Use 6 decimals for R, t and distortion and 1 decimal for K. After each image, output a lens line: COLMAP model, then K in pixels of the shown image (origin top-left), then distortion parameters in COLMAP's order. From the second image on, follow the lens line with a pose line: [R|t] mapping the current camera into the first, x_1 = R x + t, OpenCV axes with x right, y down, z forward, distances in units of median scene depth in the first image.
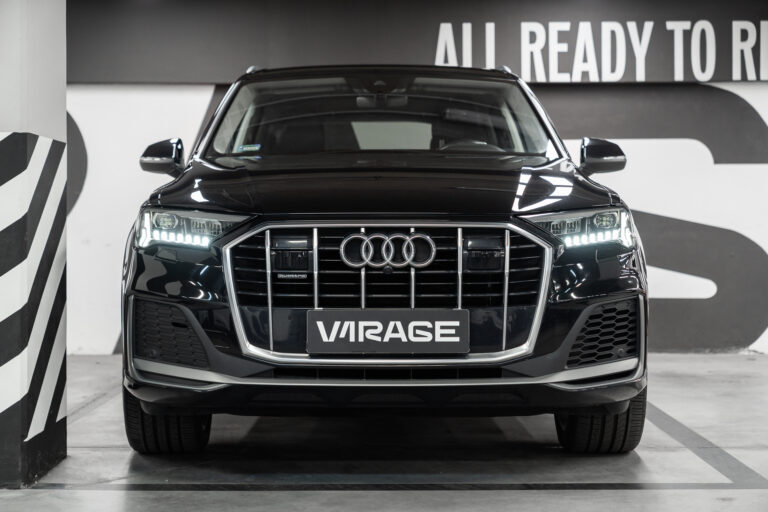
lens RADIAL K [[1504.6, 0, 384.0], [0, 1504.6, 256.0], [0, 0, 1]] dist [0.014998, -0.006485]
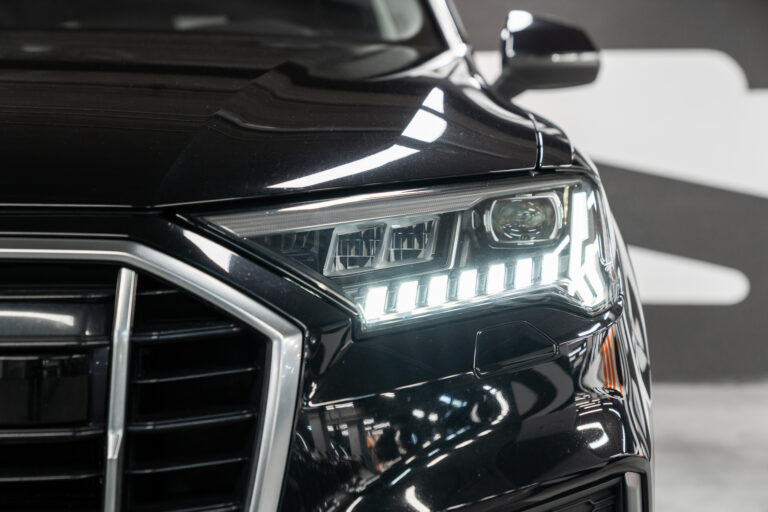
lens RADIAL K [[1504.6, 0, 384.0], [0, 1504.6, 256.0], [0, 0, 1]] dist [0.014998, -0.006485]
pose [[0.999960, 0.003314, 0.008334, 0.117734], [-0.003621, 0.999302, 0.037177, -0.027920], [-0.008205, -0.037205, 0.999274, 0.697337]]
